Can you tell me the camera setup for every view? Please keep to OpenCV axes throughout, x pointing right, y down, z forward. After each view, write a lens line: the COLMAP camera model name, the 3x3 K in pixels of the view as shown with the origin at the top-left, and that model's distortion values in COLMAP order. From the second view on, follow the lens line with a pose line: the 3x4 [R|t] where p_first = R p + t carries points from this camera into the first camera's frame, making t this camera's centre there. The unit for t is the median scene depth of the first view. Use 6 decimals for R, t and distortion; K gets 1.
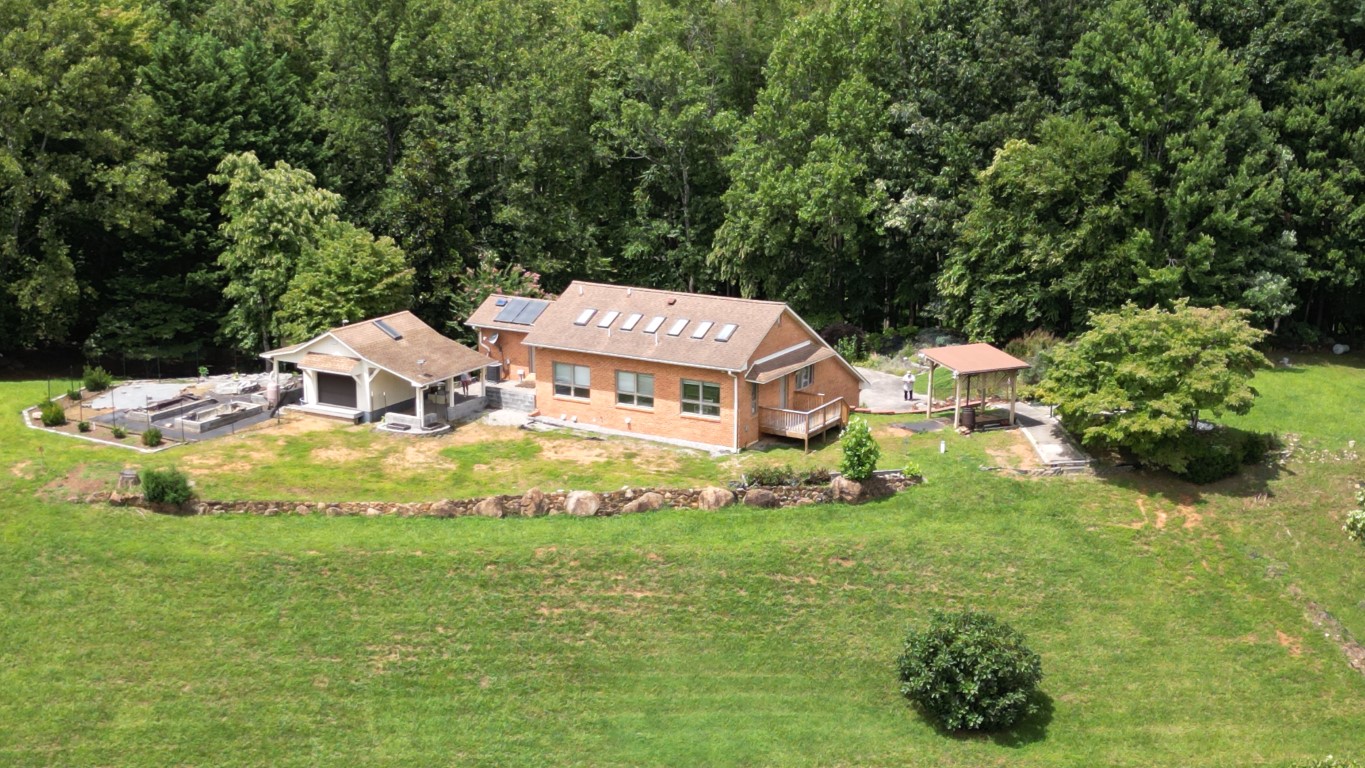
lens RADIAL K [[1880.3, 0, 684.6], [0, 1880.3, 405.0], [0, 0, 1]] dist [0.013002, 0.066576]
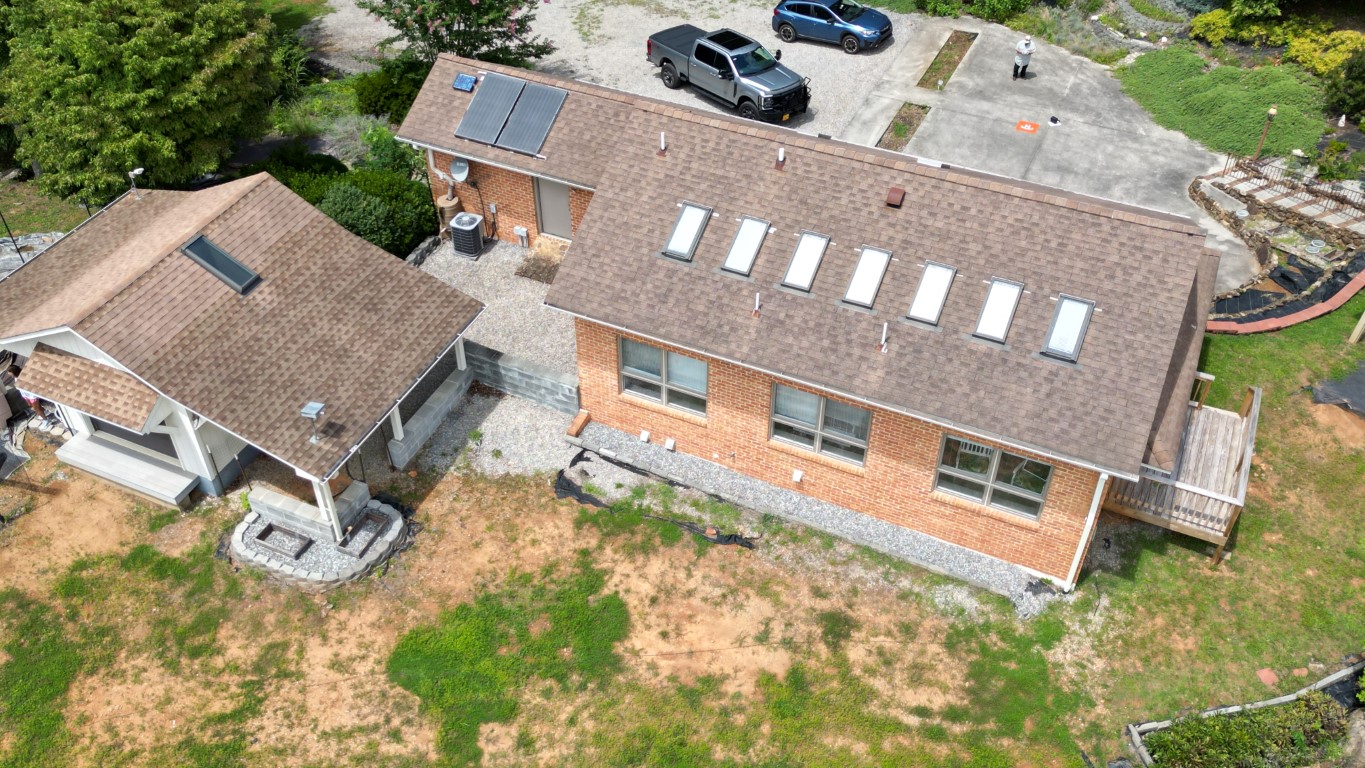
lens RADIAL K [[1230.0, 0, 680.7], [0, 1230.0, 388.6], [0, 0, 1]] dist [0.075343, -0.103334]
pose [[0.994865, -0.066960, 0.075892, -0.077812], [0.022504, 0.877436, 0.479165, -0.150243], [-0.098675, -0.474996, 0.874438, 0.735588]]
